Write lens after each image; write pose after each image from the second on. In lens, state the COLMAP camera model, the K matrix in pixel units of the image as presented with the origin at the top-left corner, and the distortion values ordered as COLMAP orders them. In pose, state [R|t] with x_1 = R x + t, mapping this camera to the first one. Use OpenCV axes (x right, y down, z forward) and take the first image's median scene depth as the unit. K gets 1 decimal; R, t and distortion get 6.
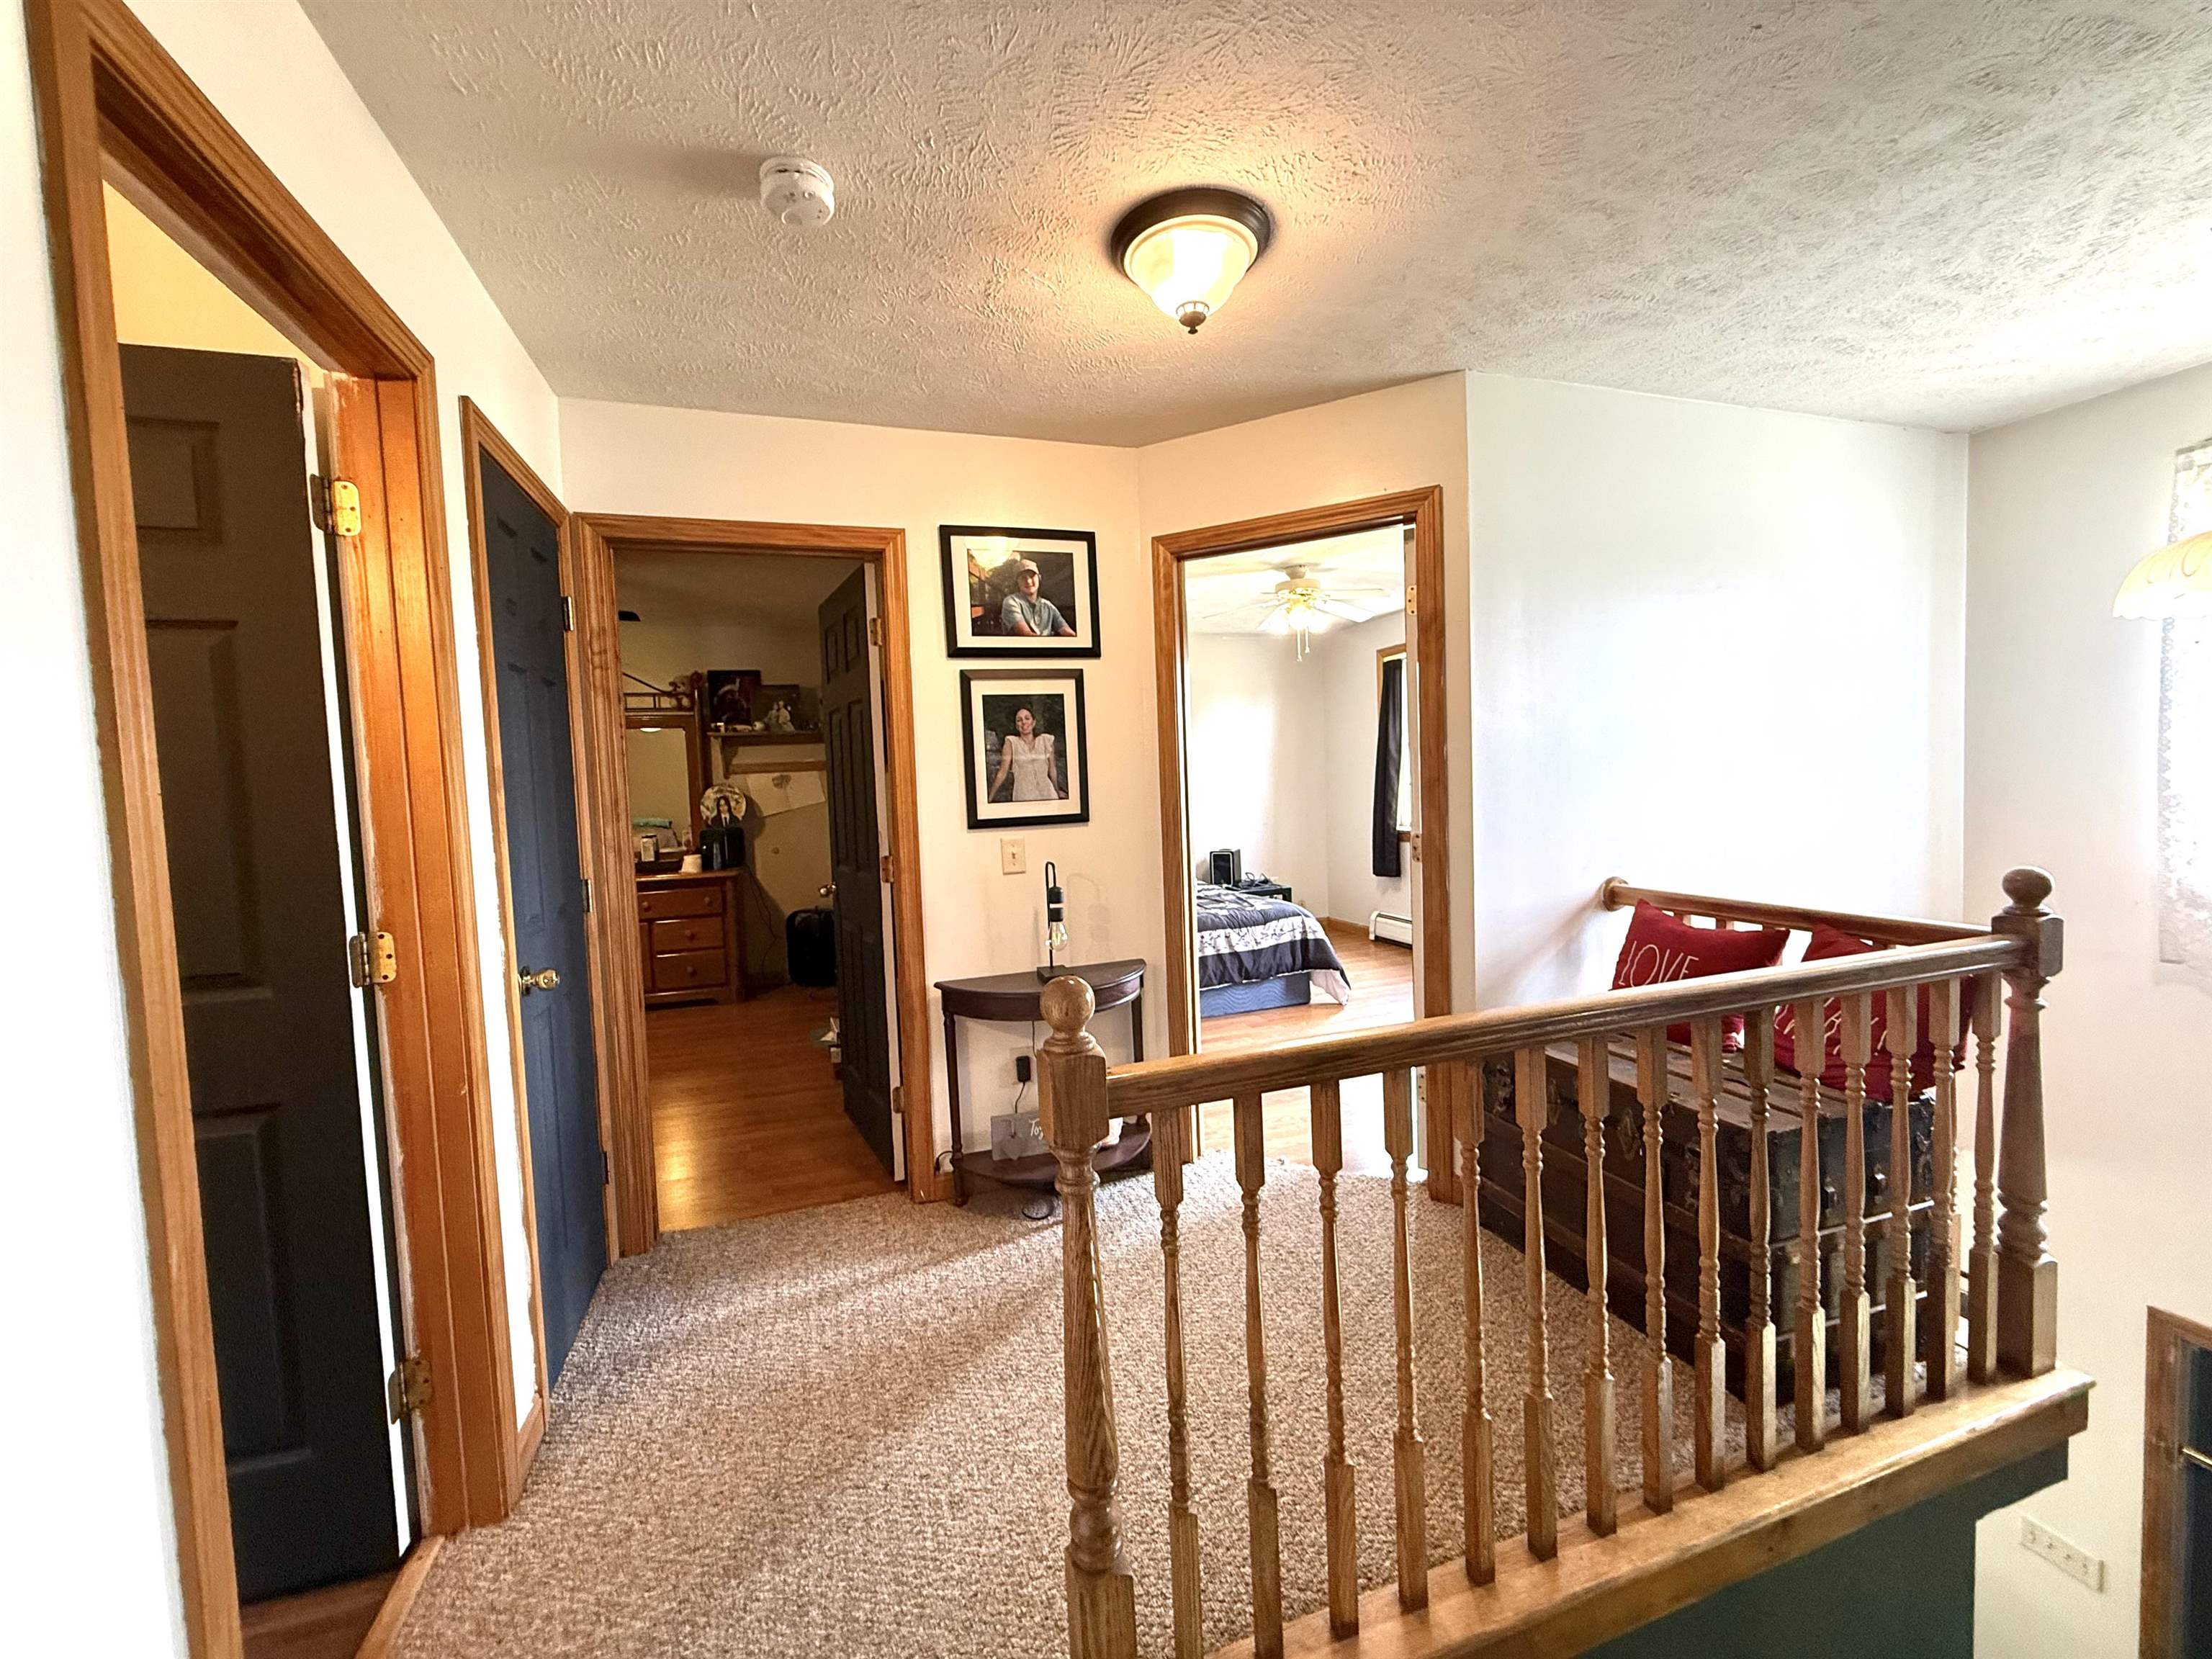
lens RADIAL K [[880.7, 0, 1104.8], [0, 880.7, 825.5], [0, 0, 1]] dist [-0.000982, 0.000419]
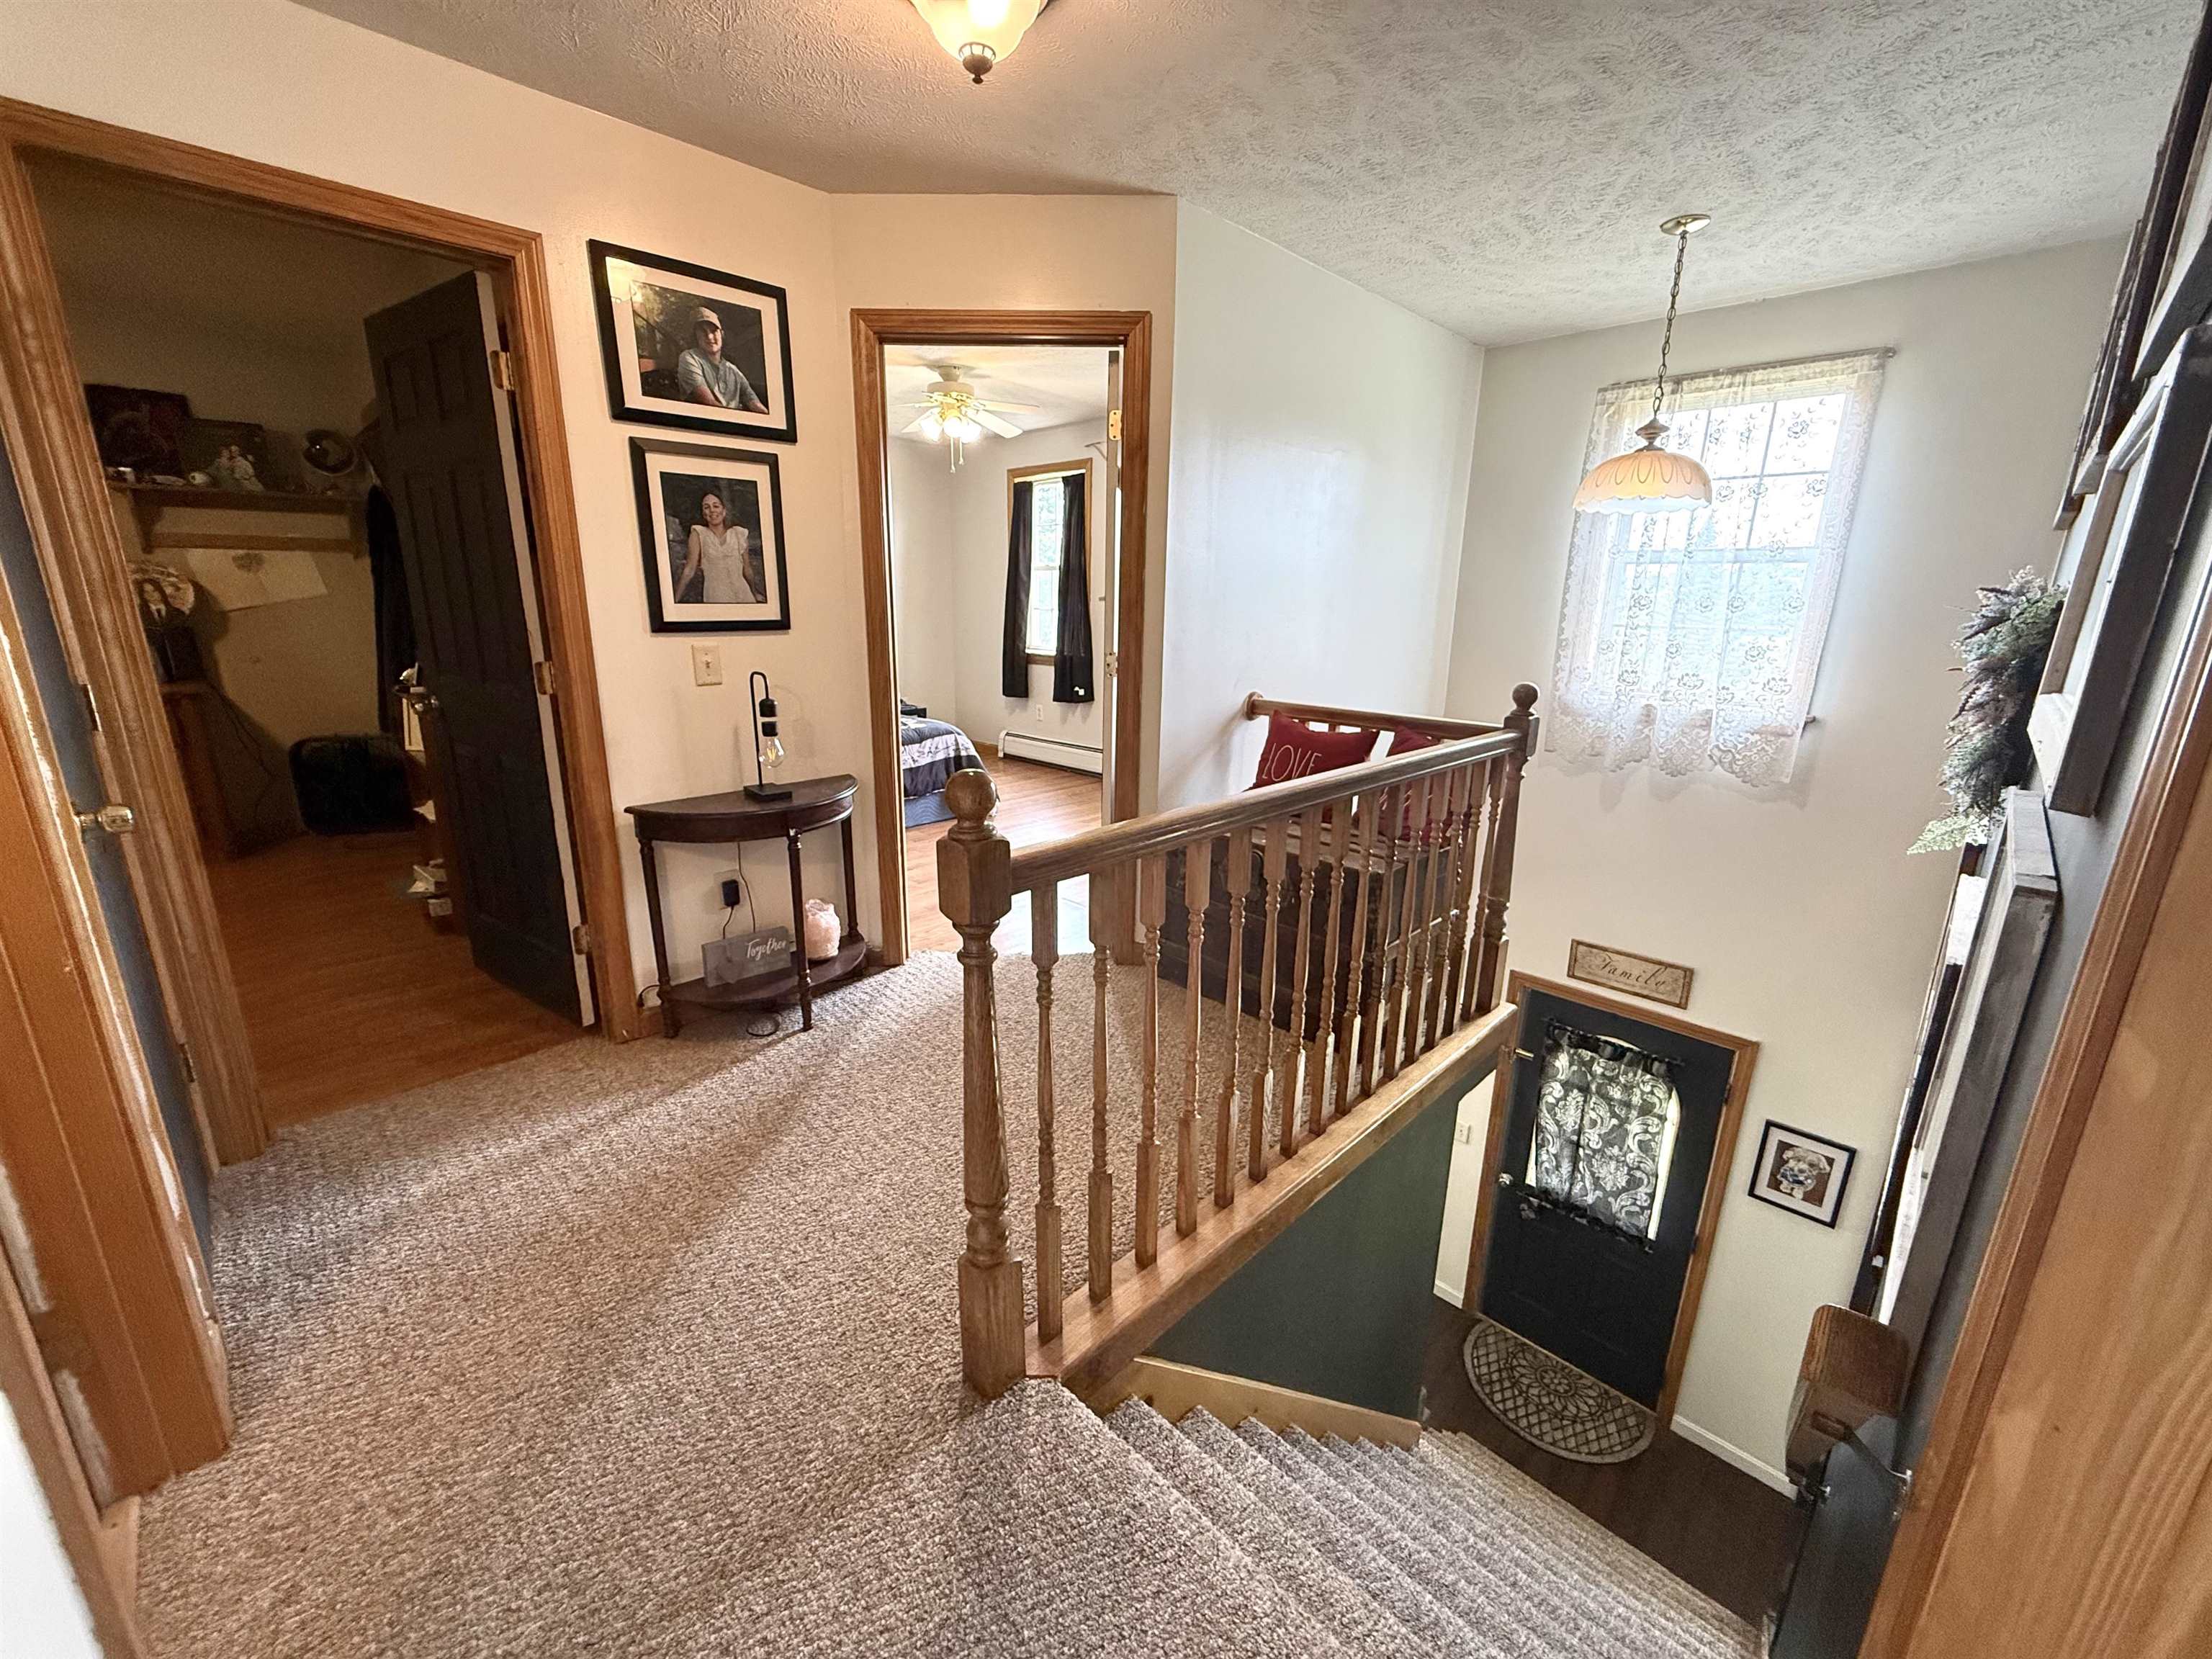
lens RADIAL K [[880.7, 0, 1104.8], [0, 880.7, 825.5], [0, 0, 1]] dist [-0.000982, 0.000419]
pose [[0.891077, -0.062204, 0.449569, -0.162299], [-0.026821, 0.981615, 0.188980, 0.015295], [-0.453059, -0.180454, 0.873026, 0.000798]]
